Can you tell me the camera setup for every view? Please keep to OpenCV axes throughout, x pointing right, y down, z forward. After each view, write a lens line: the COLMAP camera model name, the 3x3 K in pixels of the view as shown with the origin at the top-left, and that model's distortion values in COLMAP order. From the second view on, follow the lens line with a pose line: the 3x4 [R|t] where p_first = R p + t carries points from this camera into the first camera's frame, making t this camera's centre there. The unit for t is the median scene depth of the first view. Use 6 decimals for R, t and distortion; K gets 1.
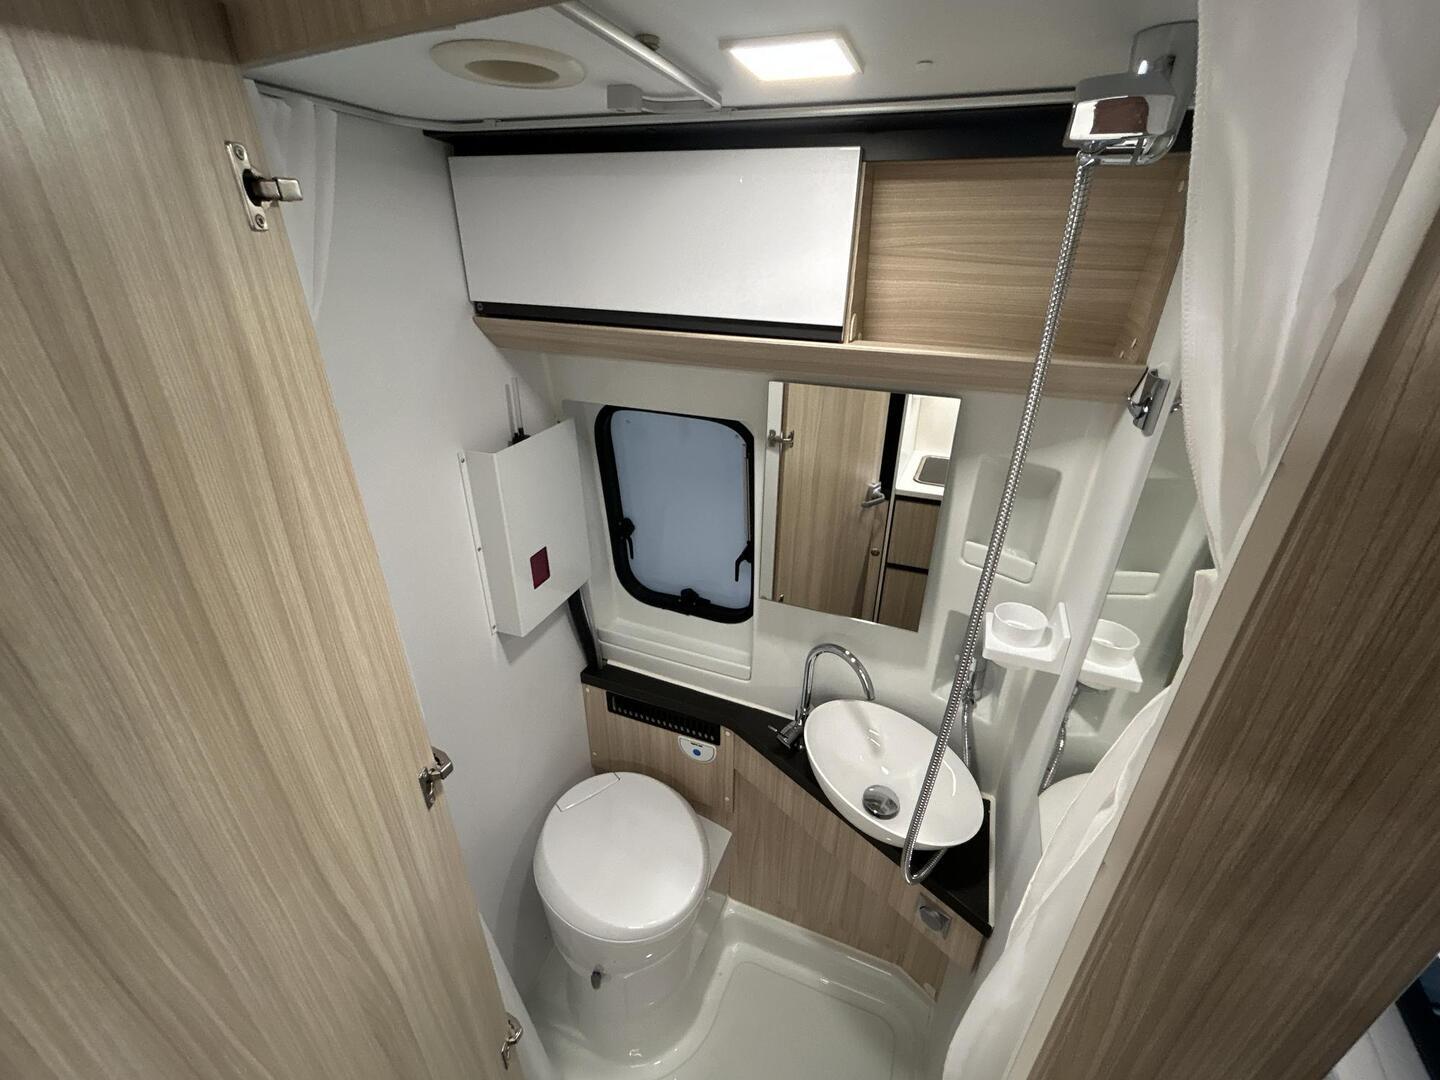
lens RADIAL K [[588.9, 0, 722.1], [0, 588.9, 532.4], [0, 0, 1]] dist [-0.021532, 0.000226]
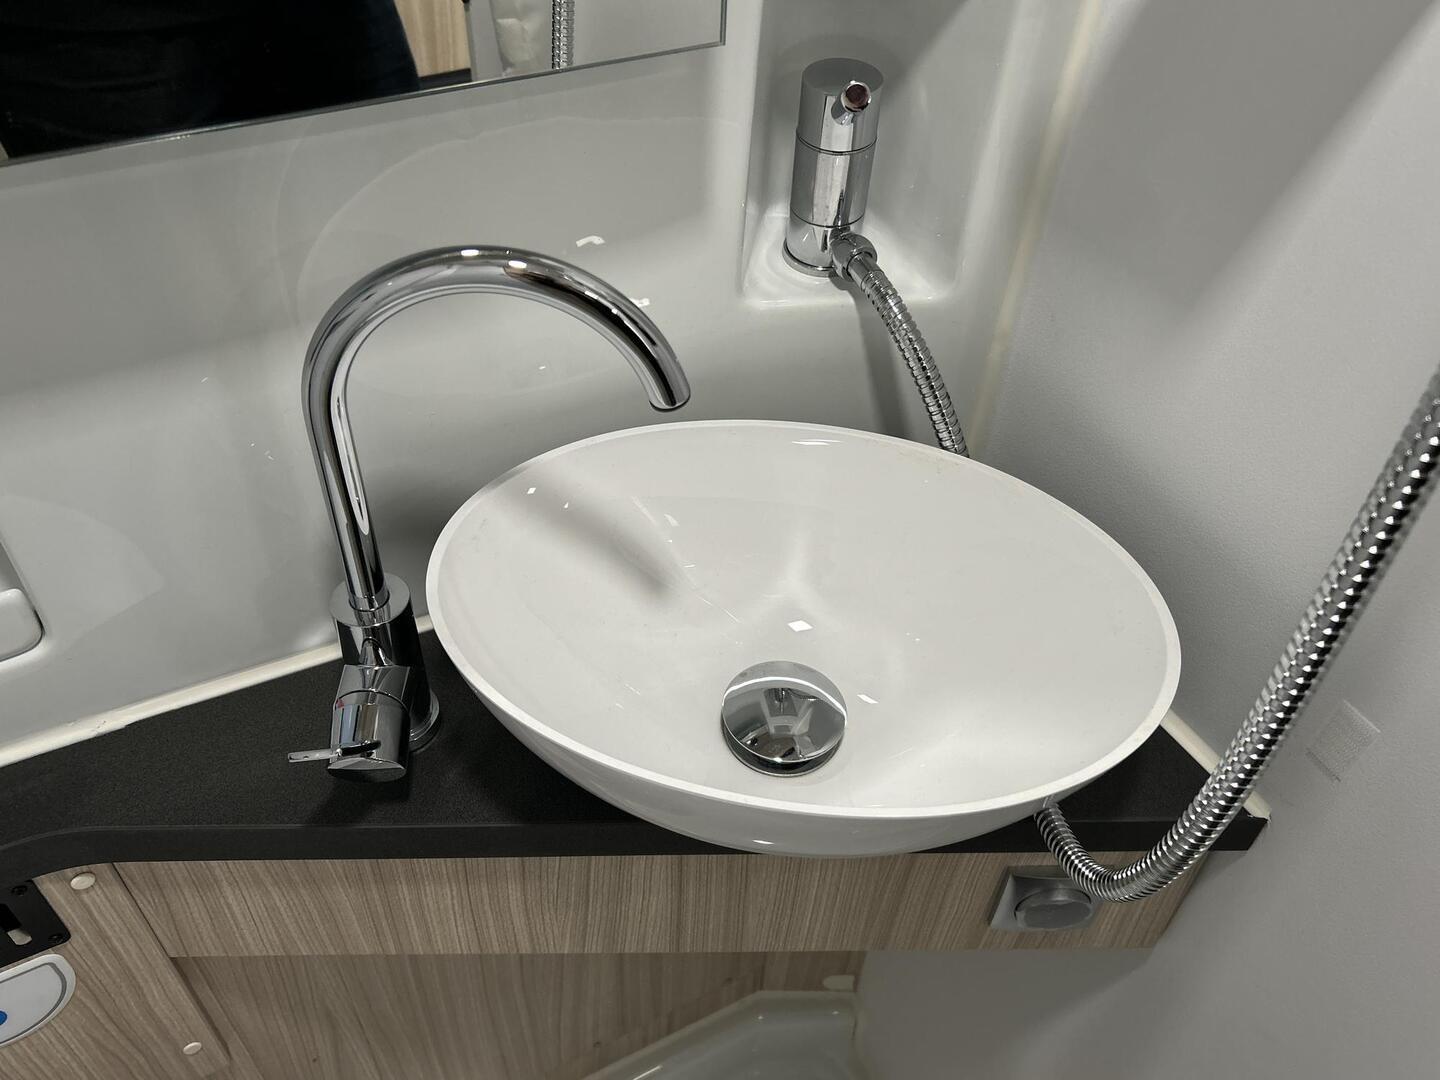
lens RADIAL K [[1148.2, 0, 717.8], [0, 1148.2, 544.2], [0, 0, 1]] dist [0.011911, -0.019605]
pose [[0.622383, -0.527079, 0.578642, -0.024940], [0.315475, 0.845495, 0.430830, 0.106654], [-0.716320, -0.085594, 0.692502, 0.484737]]
